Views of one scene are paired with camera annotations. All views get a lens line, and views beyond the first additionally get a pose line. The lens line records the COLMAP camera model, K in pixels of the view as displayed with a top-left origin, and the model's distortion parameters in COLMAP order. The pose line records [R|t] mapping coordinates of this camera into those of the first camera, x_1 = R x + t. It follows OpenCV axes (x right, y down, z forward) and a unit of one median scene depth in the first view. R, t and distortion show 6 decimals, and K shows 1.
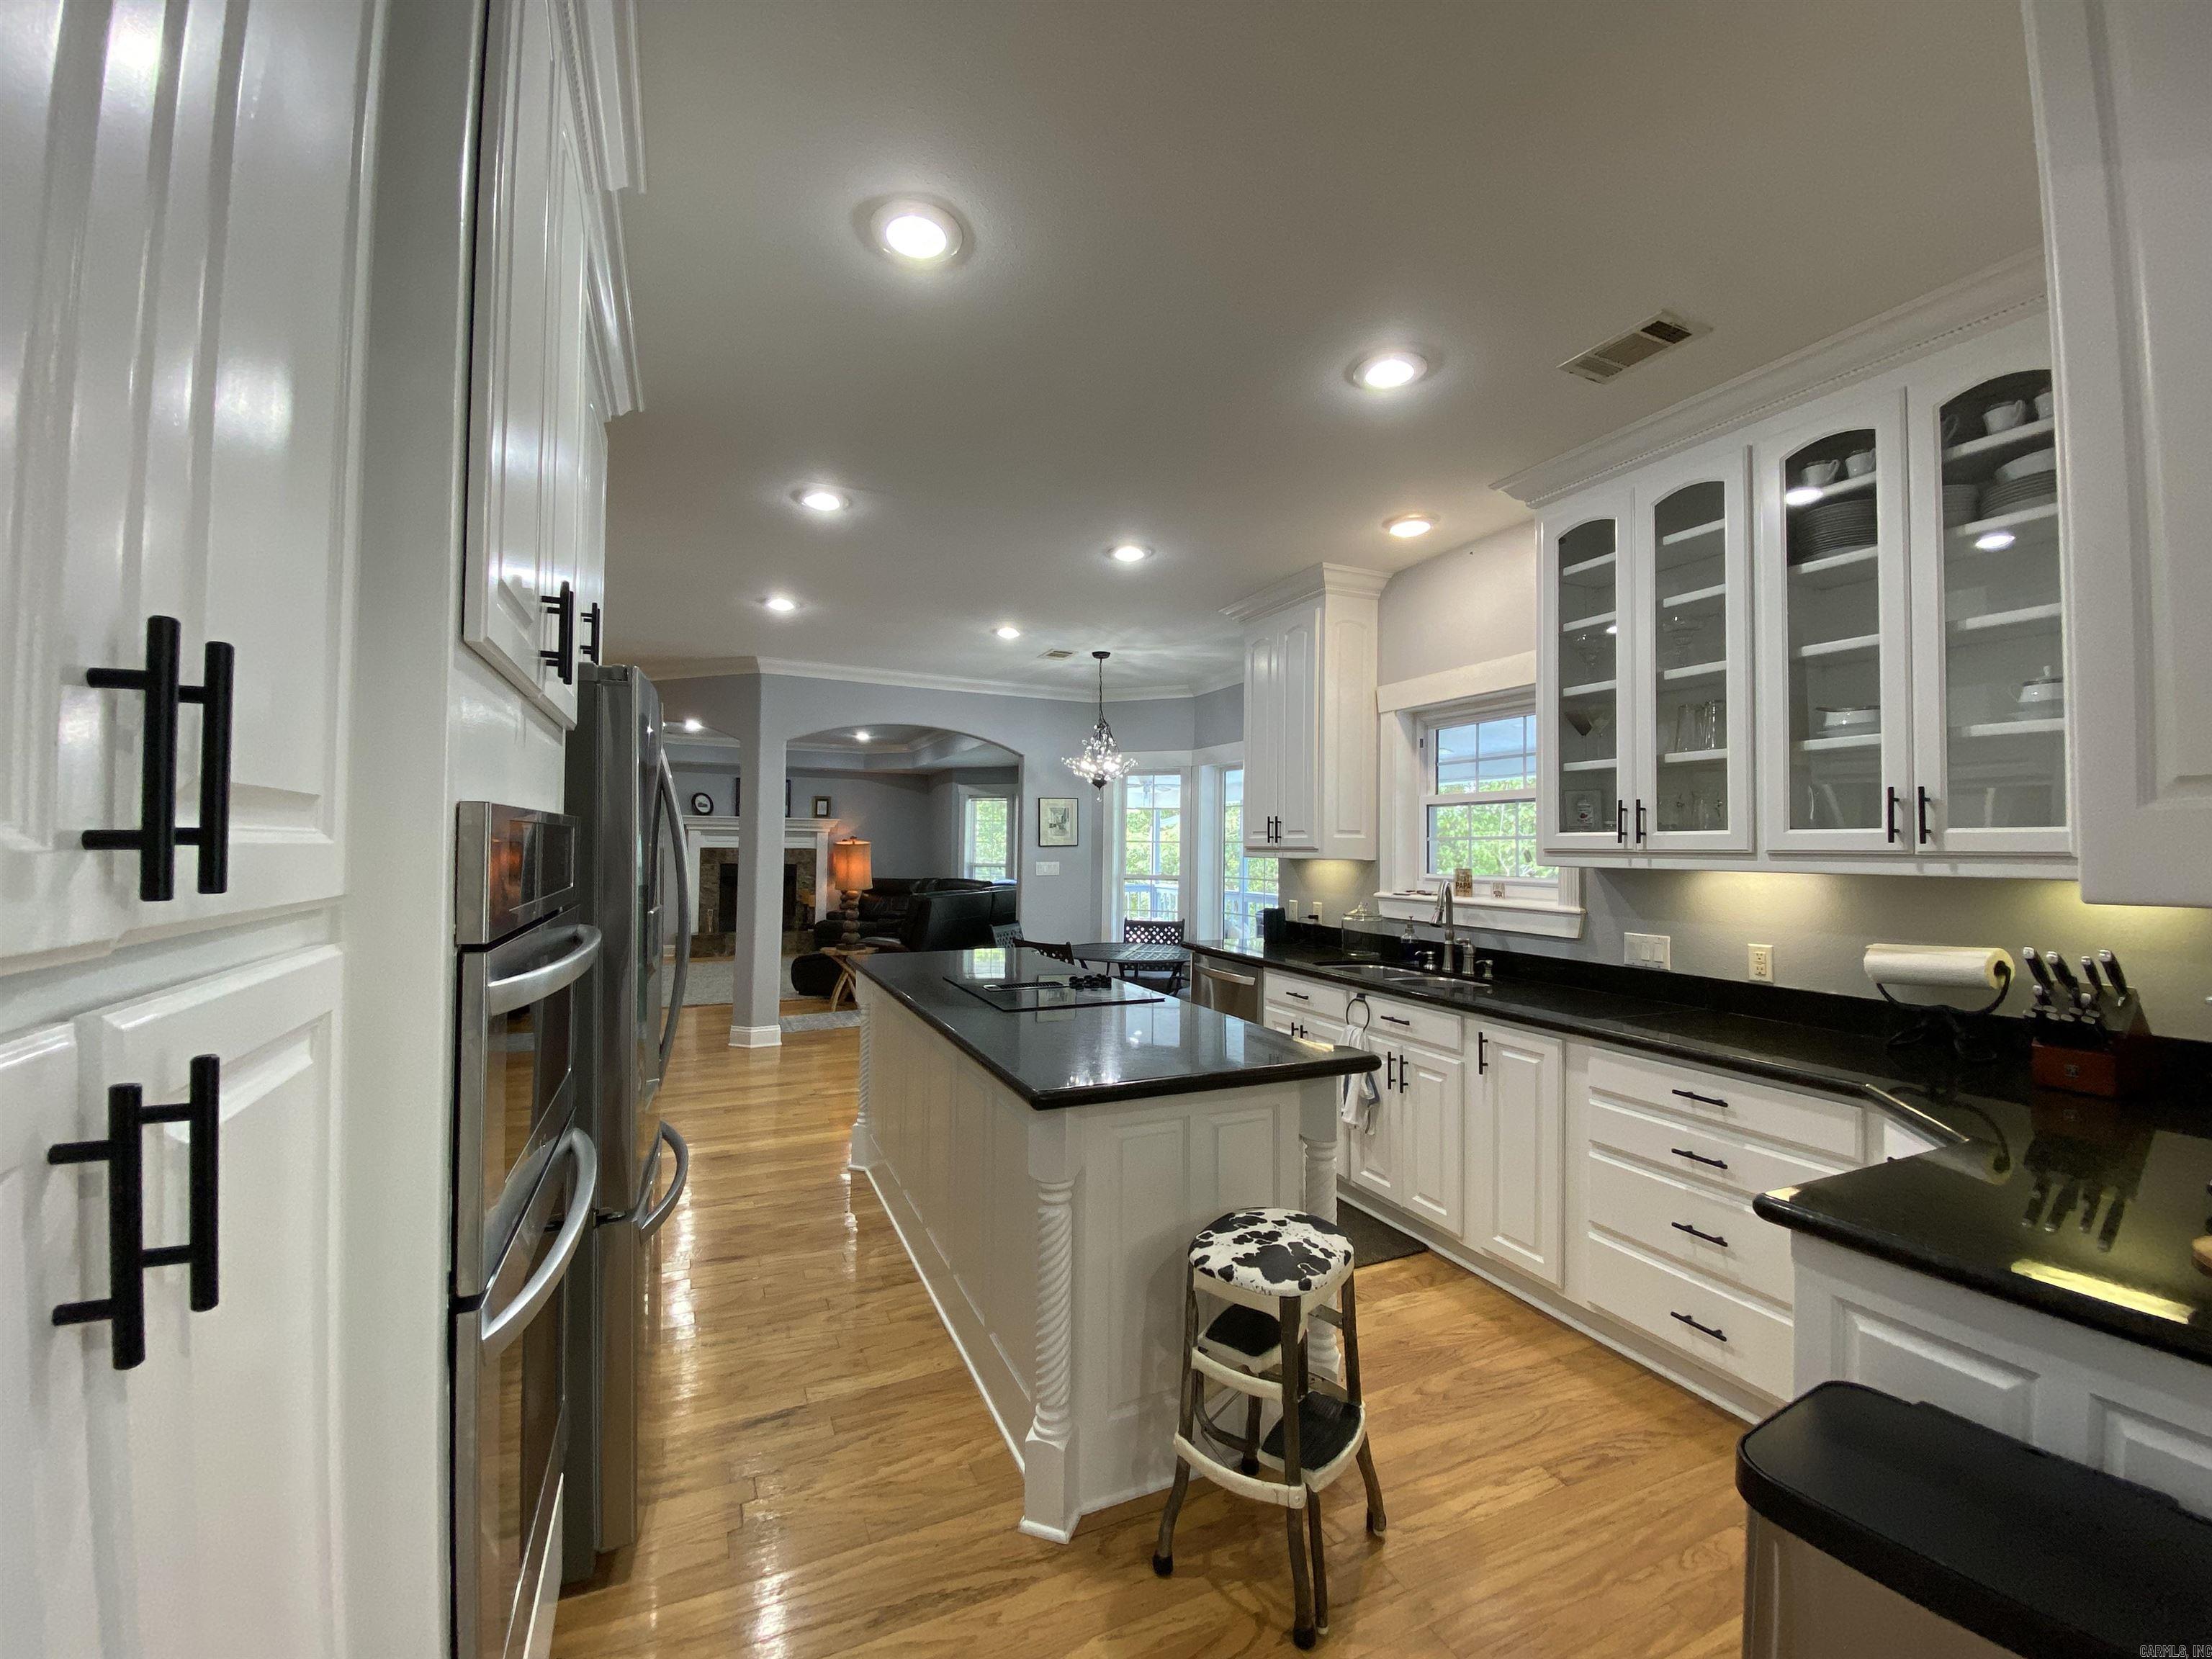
lens RADIAL K [[903.2, 0, 1073.9], [0, 903.2, 822.1], [0, 0, 1]] dist [-0.007636, -0.005672]
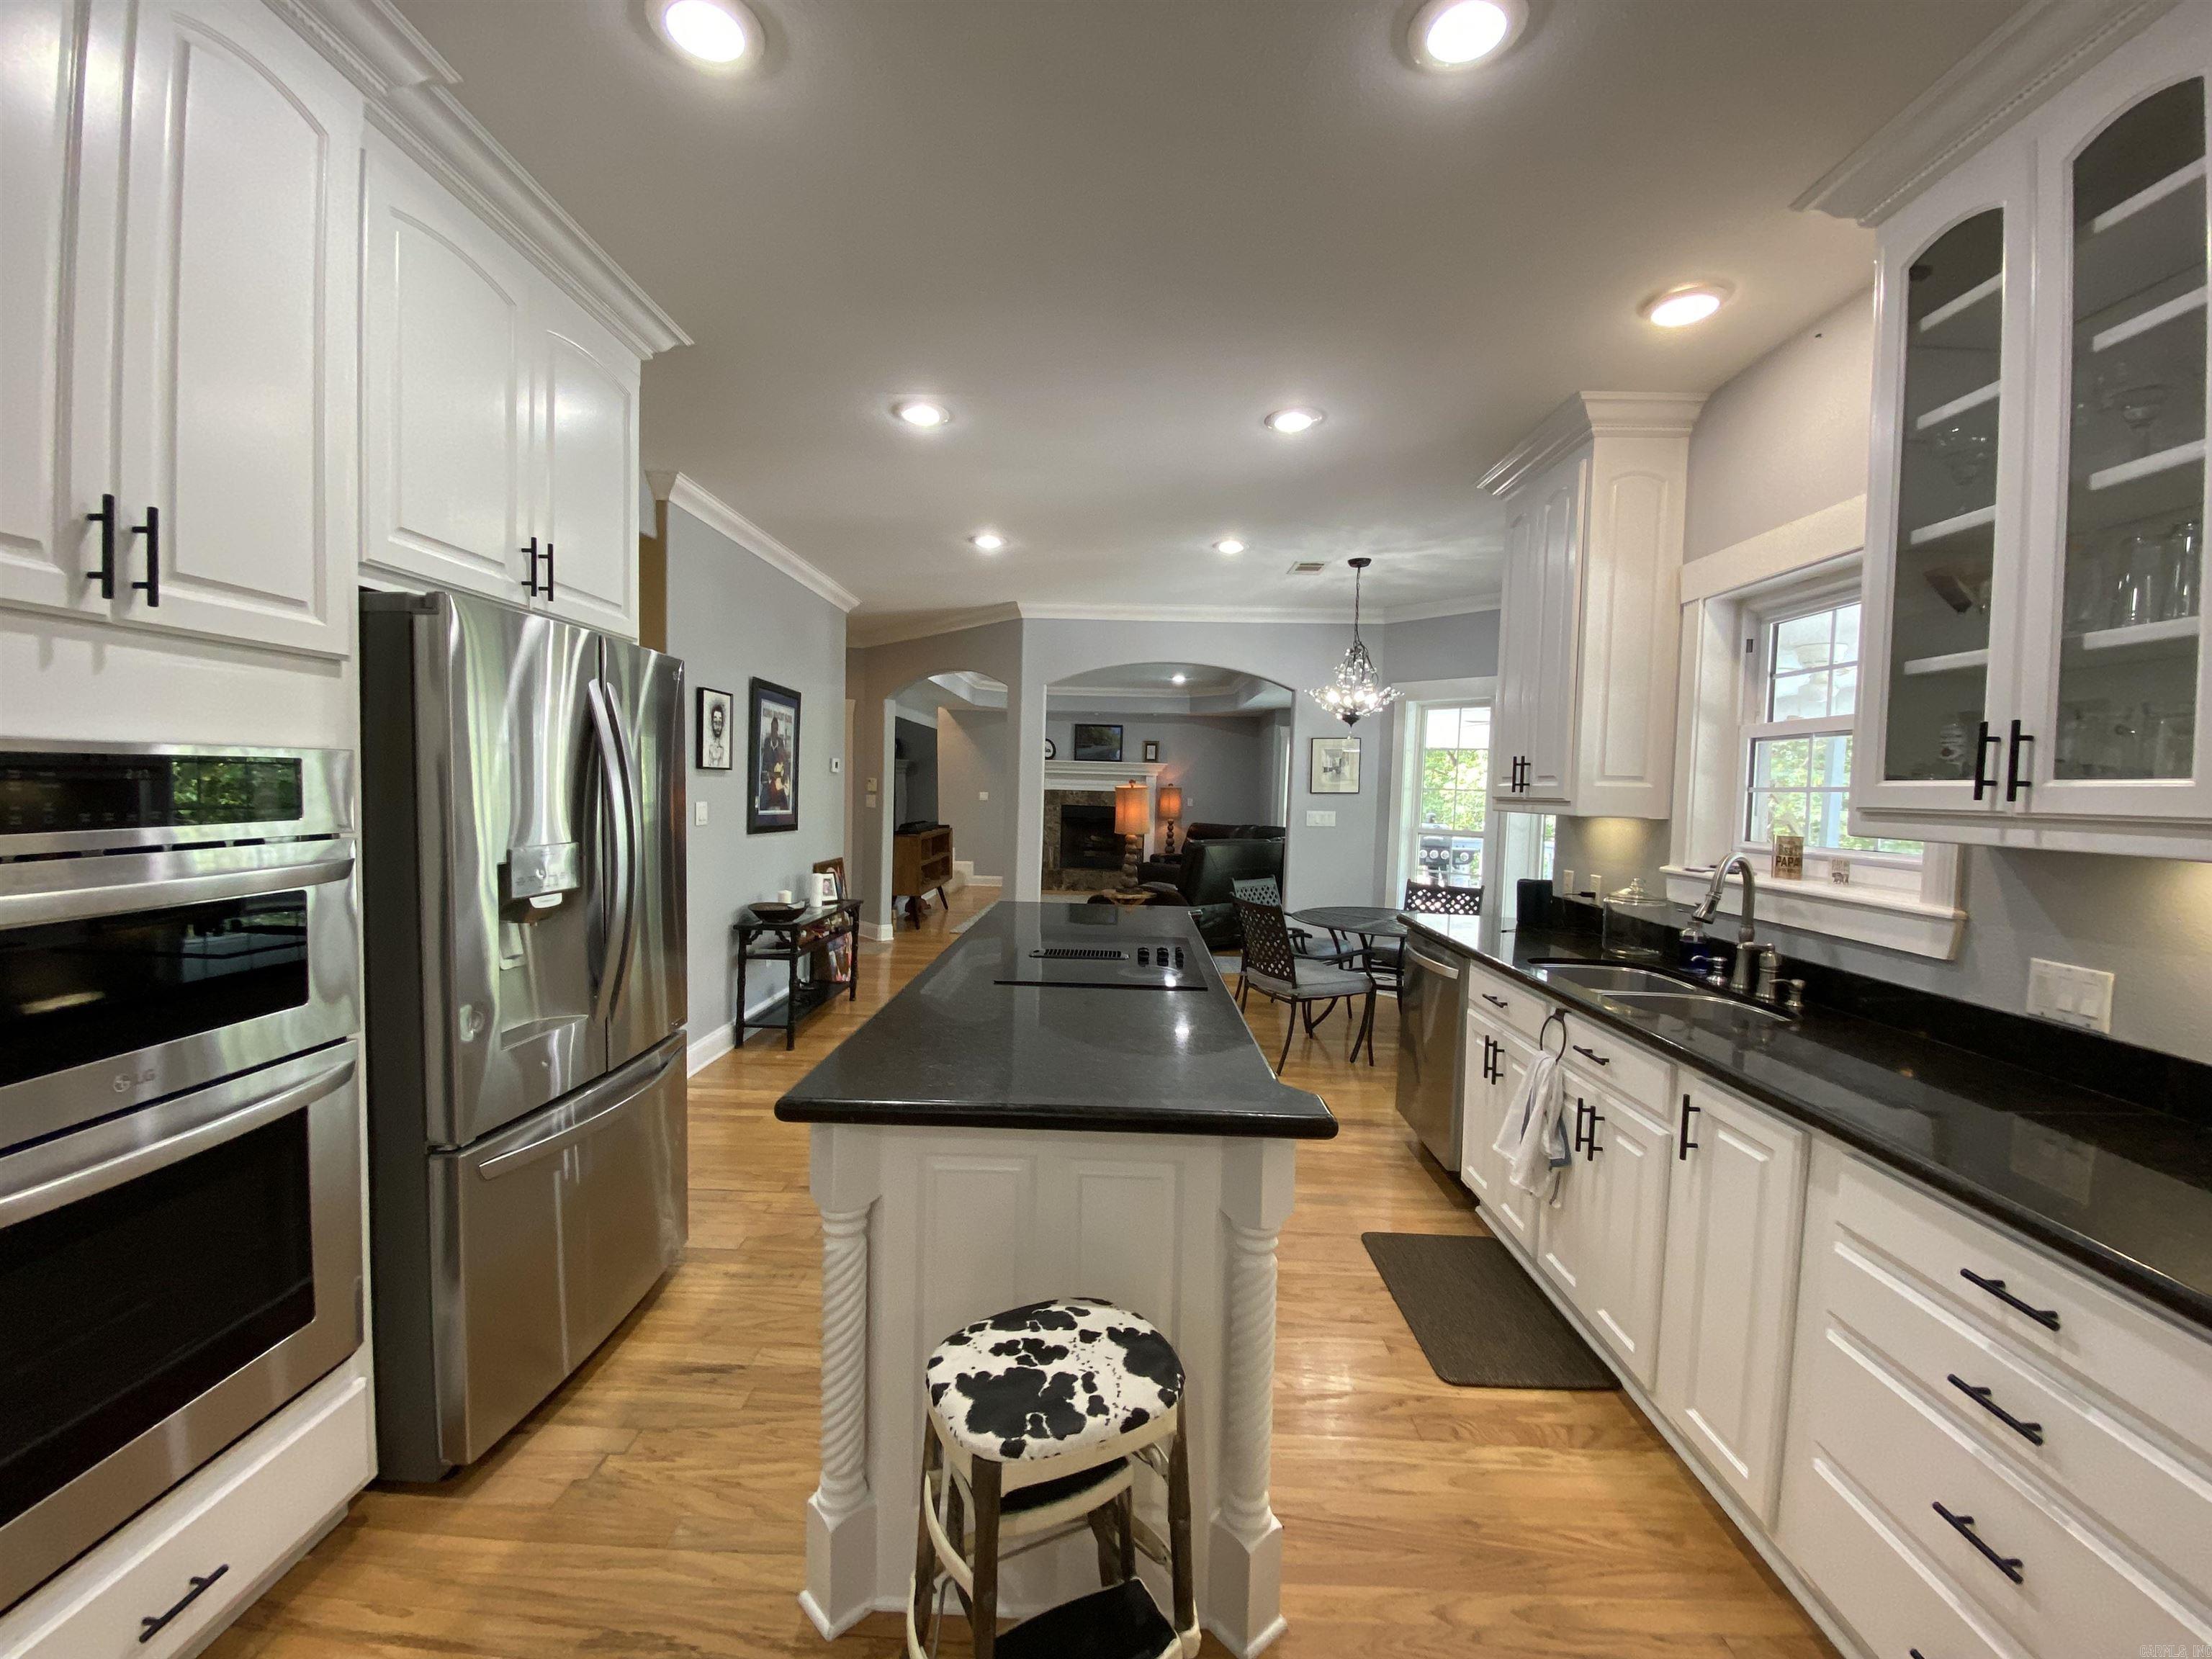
lens RADIAL K [[903.2, 0, 1091.6], [0, 903.2, 831.6], [0, 0, 1]] dist [-0.007636, -0.005672]
pose [[0.901905, 0.031309, -0.430799, 0.294574], [-0.000932, 0.997508, 0.070544, 0.003499], [0.431934, -0.063223, 0.899686, 0.226586]]
